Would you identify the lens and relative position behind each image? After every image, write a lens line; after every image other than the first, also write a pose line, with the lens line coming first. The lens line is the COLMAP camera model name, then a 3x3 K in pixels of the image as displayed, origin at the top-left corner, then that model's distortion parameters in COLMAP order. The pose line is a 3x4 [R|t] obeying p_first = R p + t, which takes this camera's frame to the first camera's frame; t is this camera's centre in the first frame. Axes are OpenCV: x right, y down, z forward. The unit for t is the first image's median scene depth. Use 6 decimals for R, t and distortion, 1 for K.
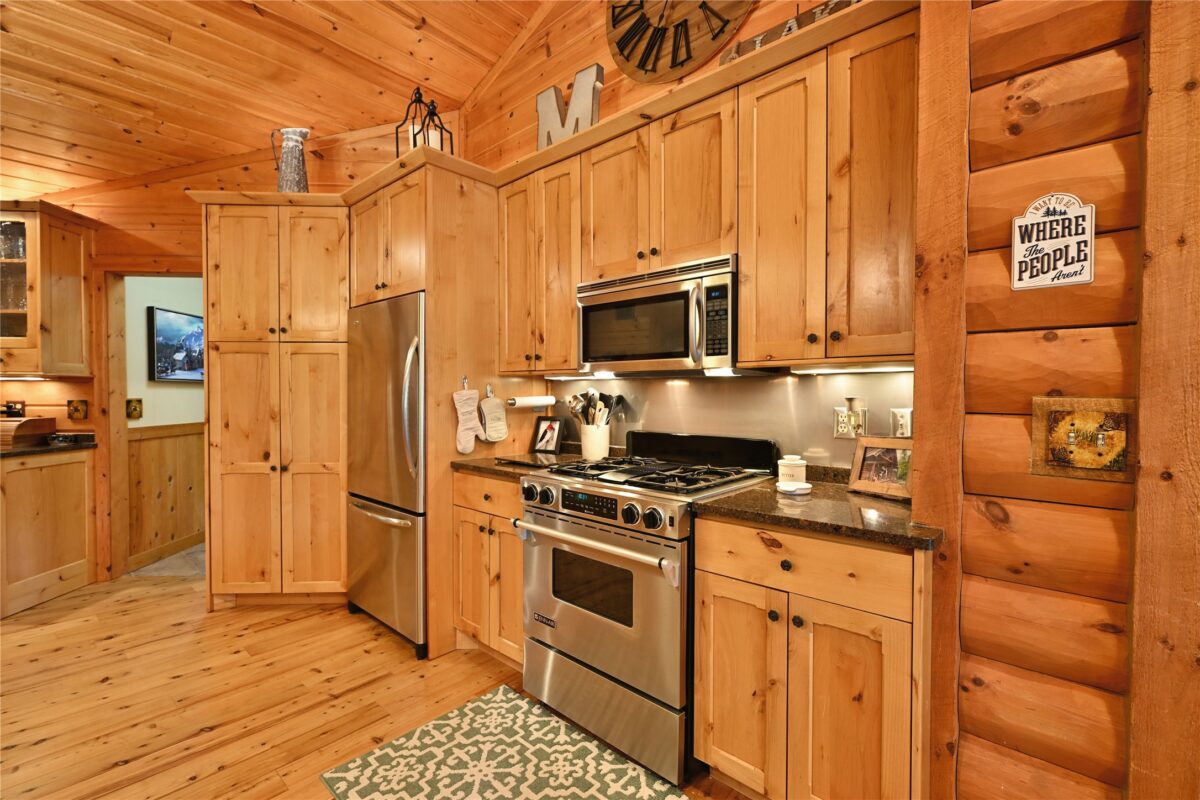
lens RADIAL K [[523.2, 0, 596.3], [0, 523.2, 401.7], [0, 0, 1]] dist [0.000133, 0.000045]
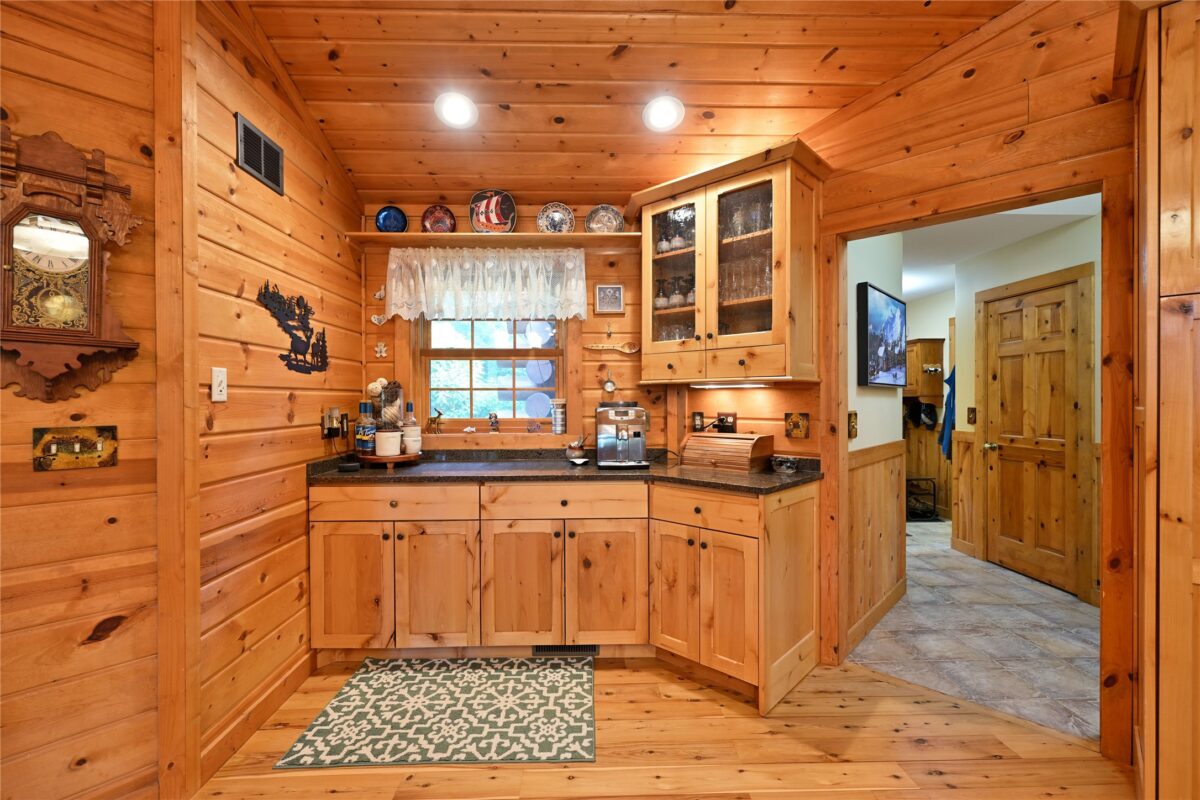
lens RADIAL K [[523.2, 0, 596.3], [0, 523.2, 401.7], [0, 0, 1]] dist [0.000133, 0.000045]
pose [[0.694581, -0.000281, -0.719415, -0.863119], [-0.008931, 0.999919, -0.009013, -0.013416], [0.719359, 0.012686, 0.694522, 0.351414]]
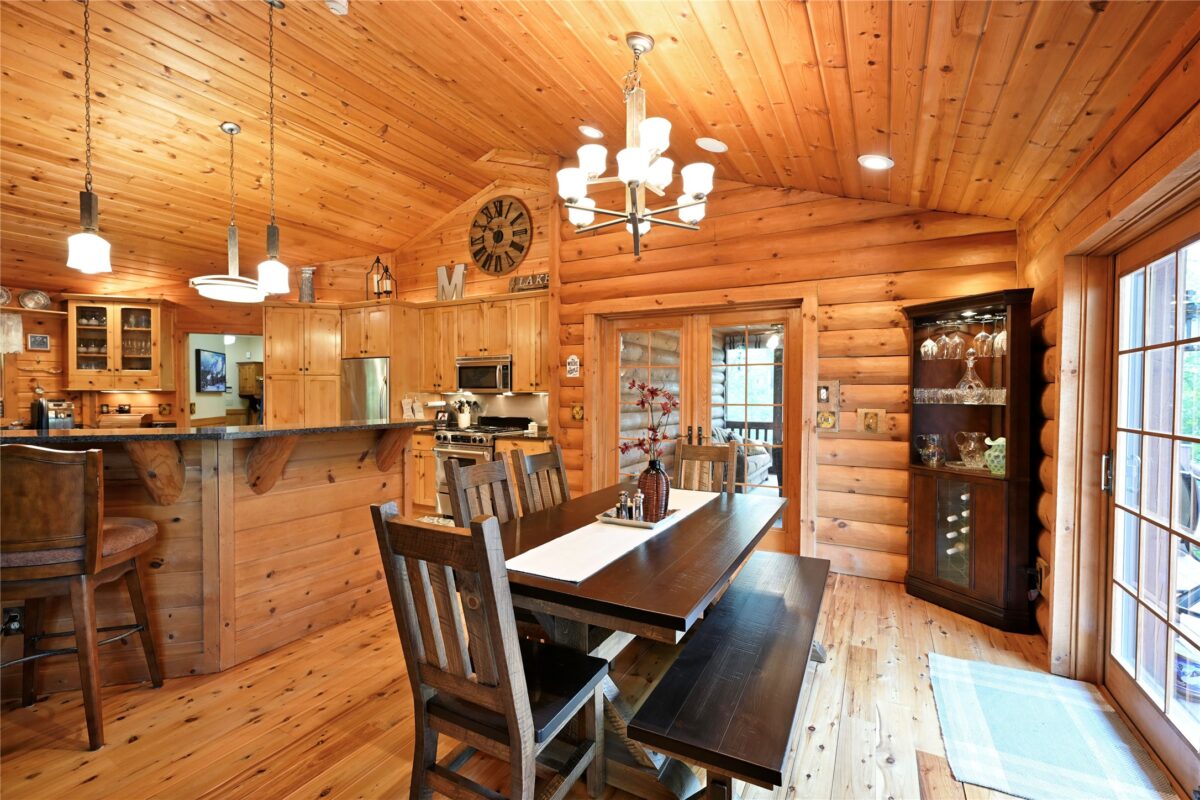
lens RADIAL K [[523.2, 0, 596.3], [0, 523.2, 401.7], [0, 0, 1]] dist [0.000133, 0.000045]
pose [[0.972584, -0.002275, 0.232539, 0.028840], [0.002541, 0.999996, -0.000842, -0.006570], [-0.232537, 0.001410, 0.972587, -1.427265]]
